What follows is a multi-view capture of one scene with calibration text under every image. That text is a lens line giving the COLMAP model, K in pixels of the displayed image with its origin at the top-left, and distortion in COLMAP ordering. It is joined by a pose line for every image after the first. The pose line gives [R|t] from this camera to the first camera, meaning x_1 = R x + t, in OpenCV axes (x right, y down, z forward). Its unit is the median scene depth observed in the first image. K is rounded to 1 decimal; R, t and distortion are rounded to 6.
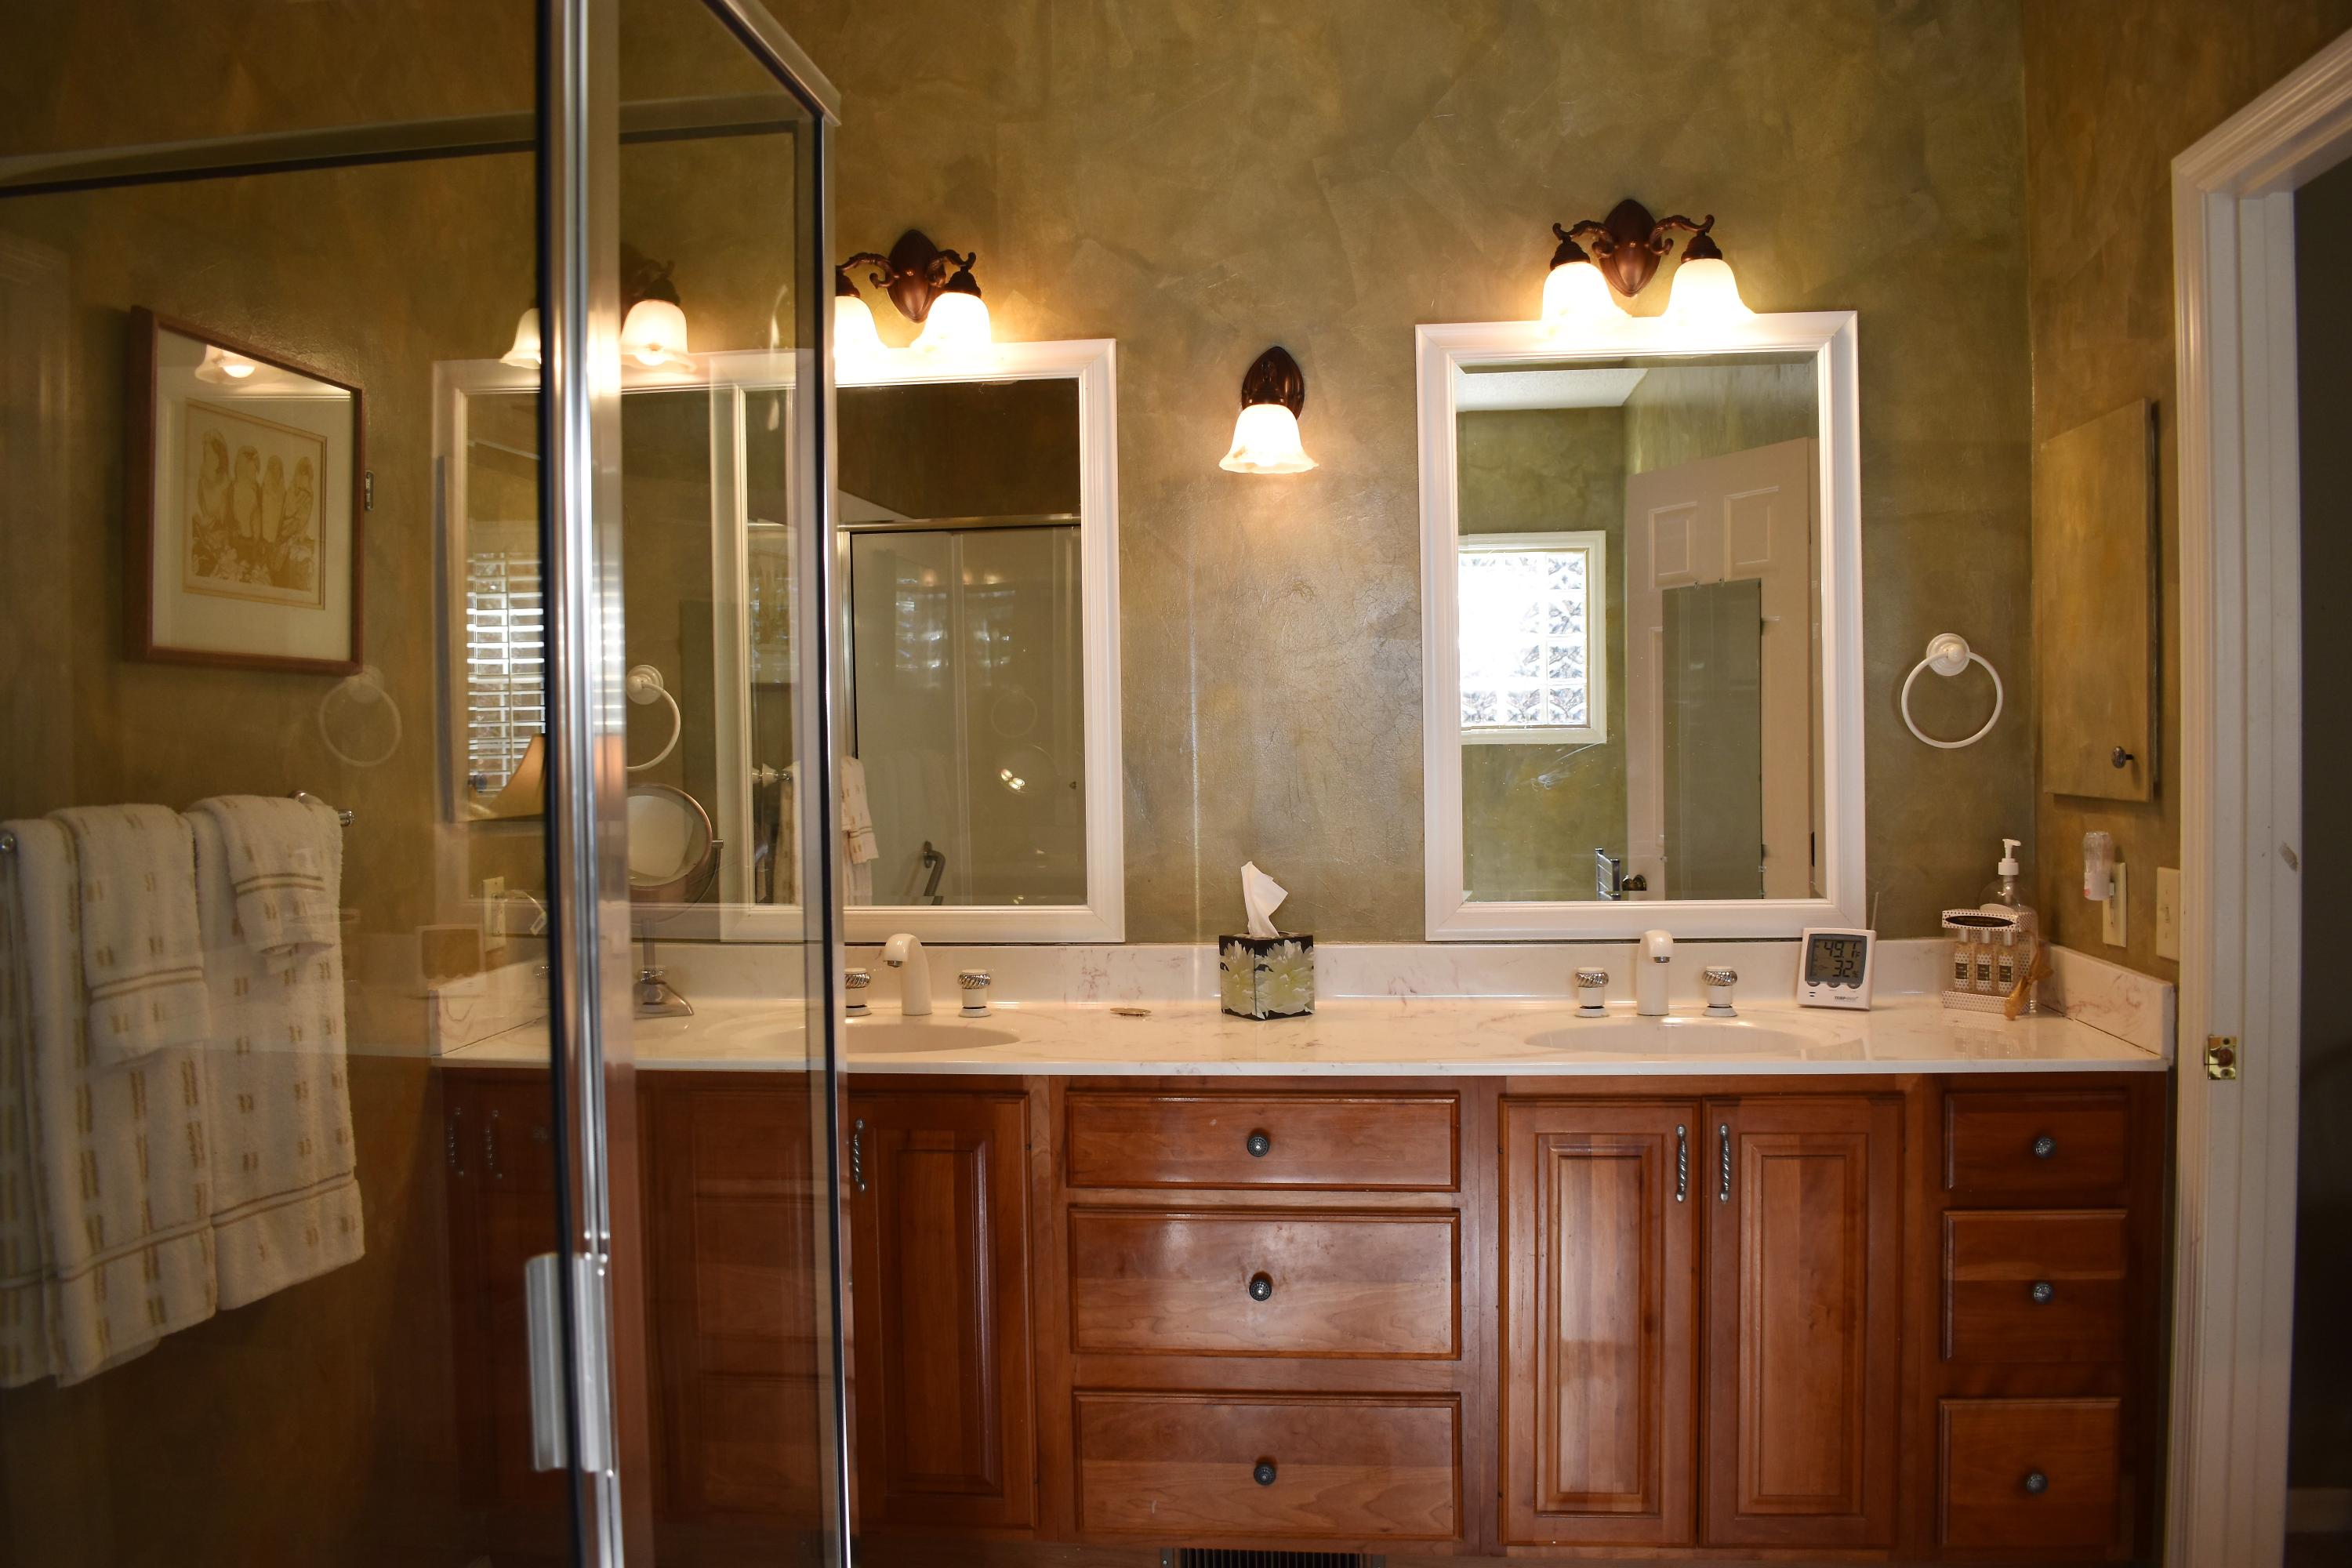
lens RADIAL K [[1862.2, 0, 1179.2], [0, 1862.2, 779.9], [0, 0, 1]] dist [-0.091661, 0.018157]
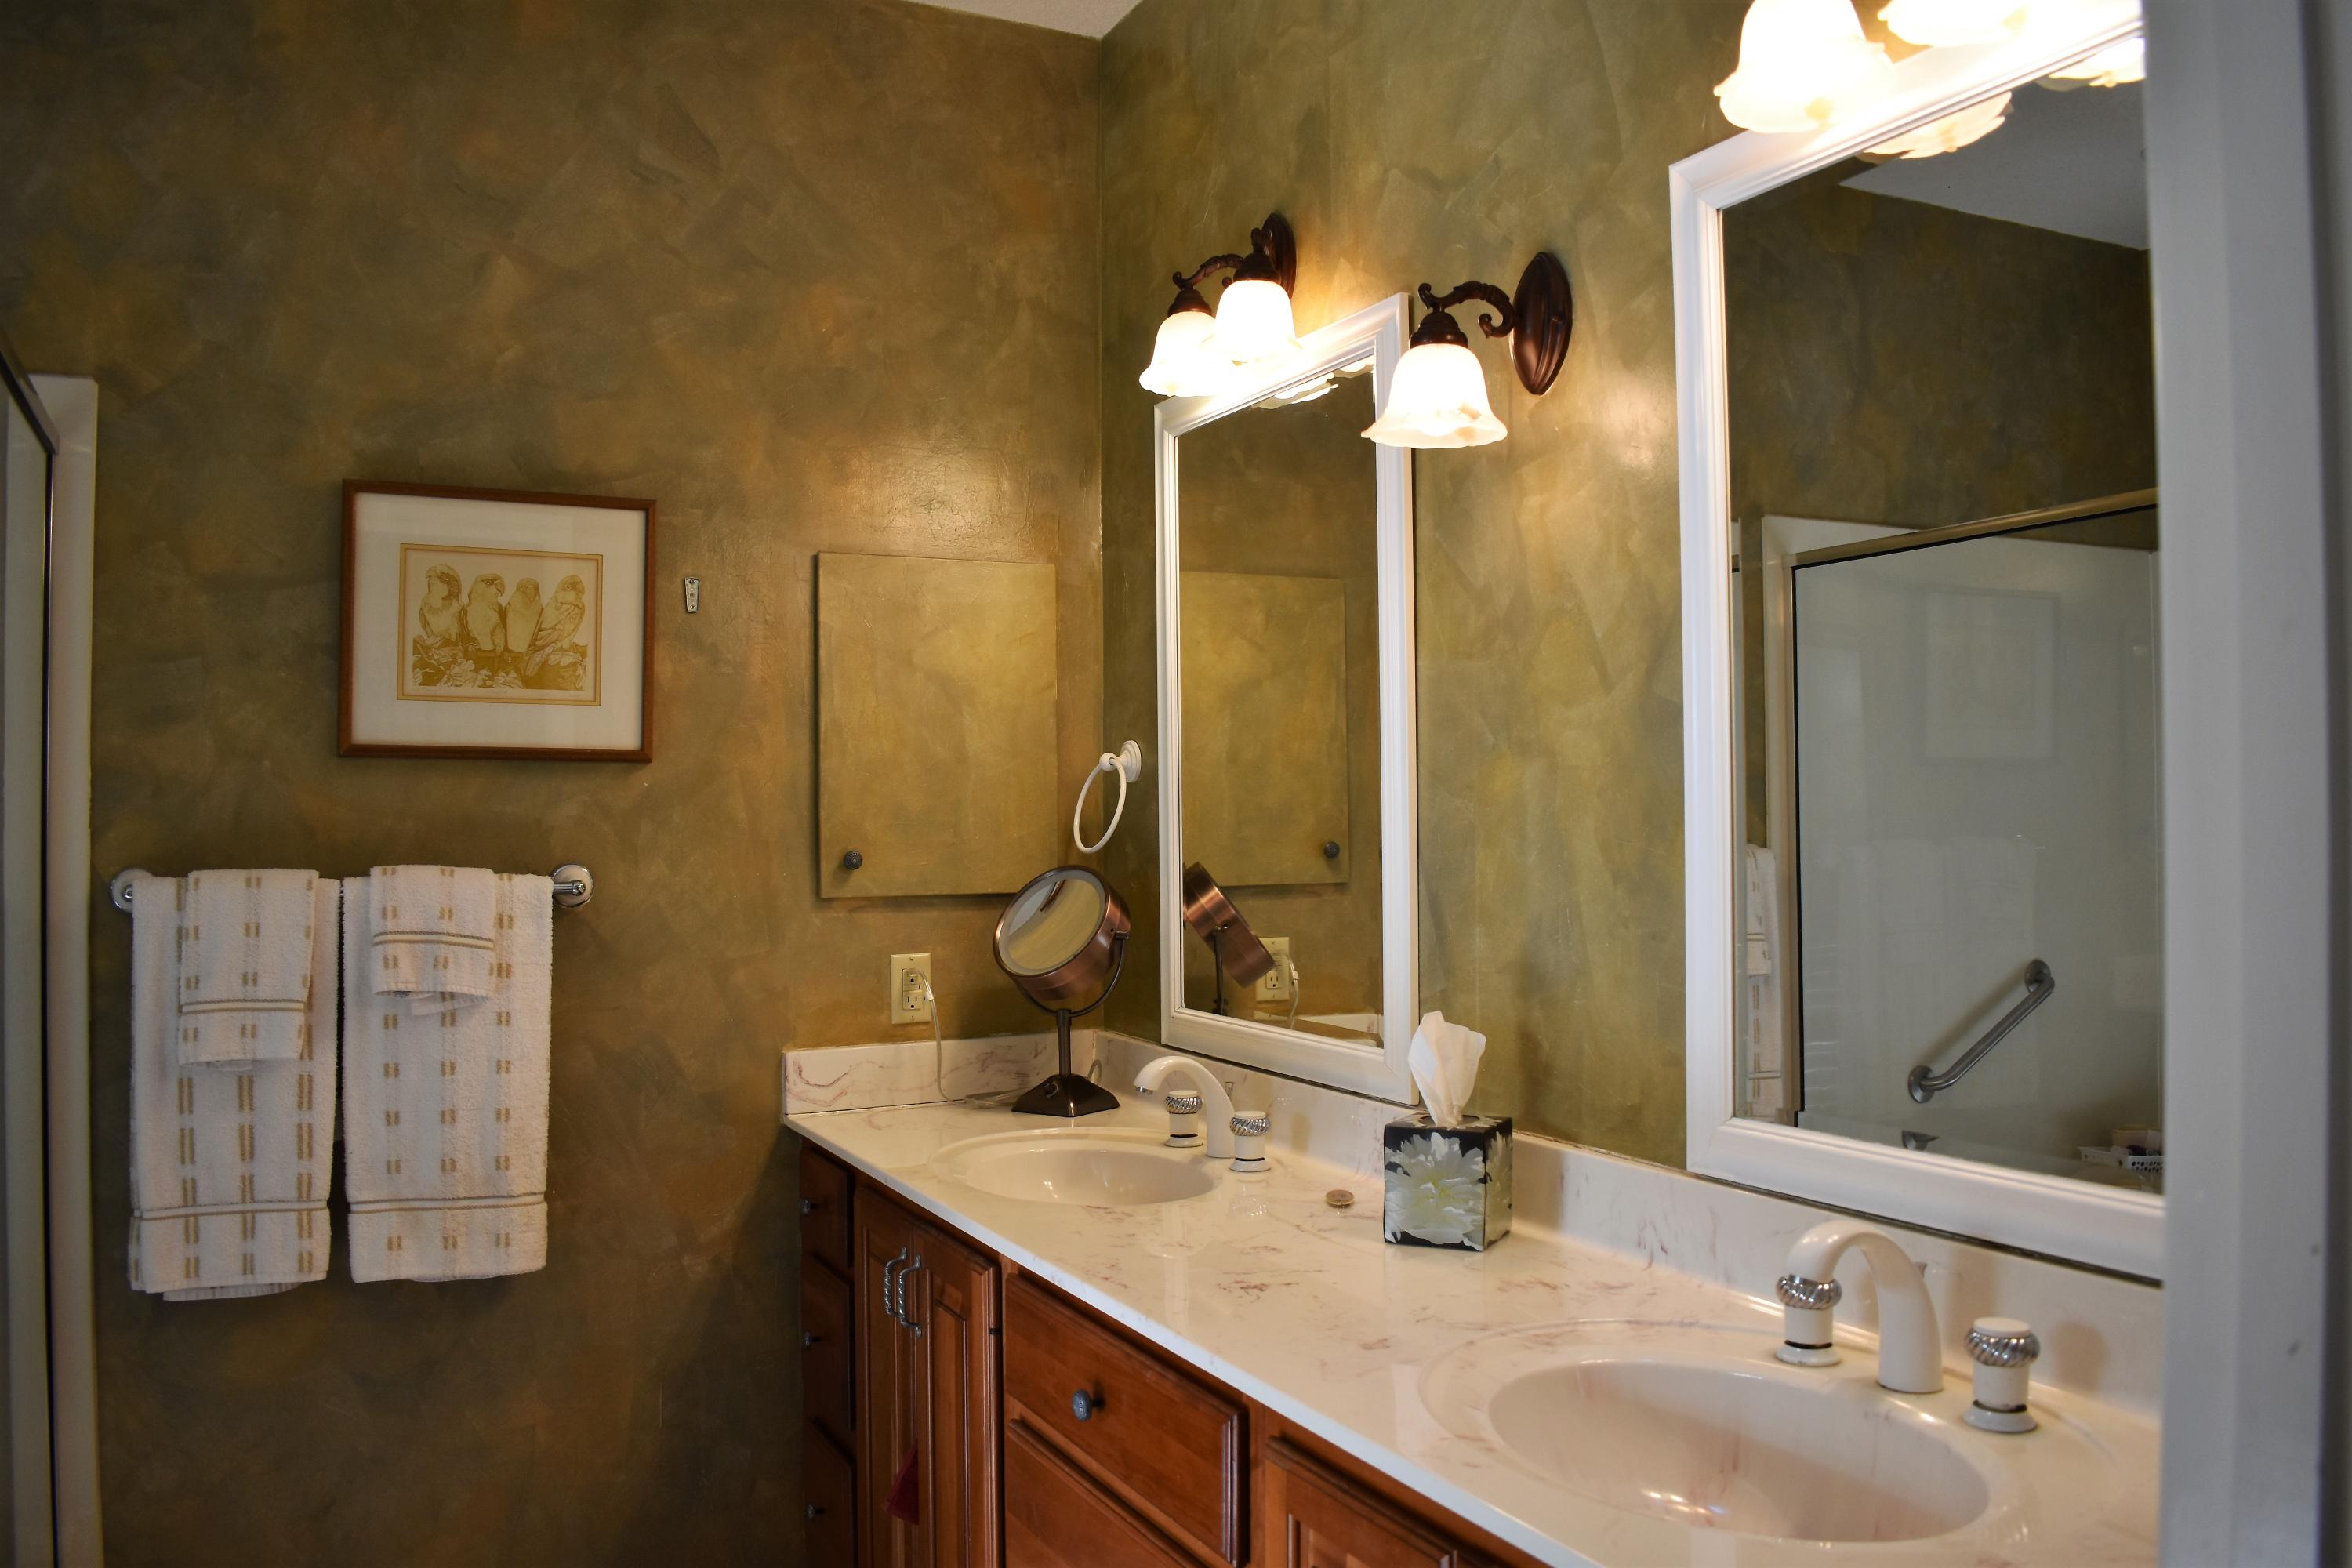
lens RADIAL K [[1862.2, 0, 1176.6], [0, 1862.2, 785.2], [0, 0, 1]] dist [-0.091661, 0.018157]
pose [[0.538522, -0.002062, -0.842609, 0.734551], [-0.023637, 0.999567, -0.017552, -0.032928], [0.842280, 0.029369, 0.538240, 0.713973]]
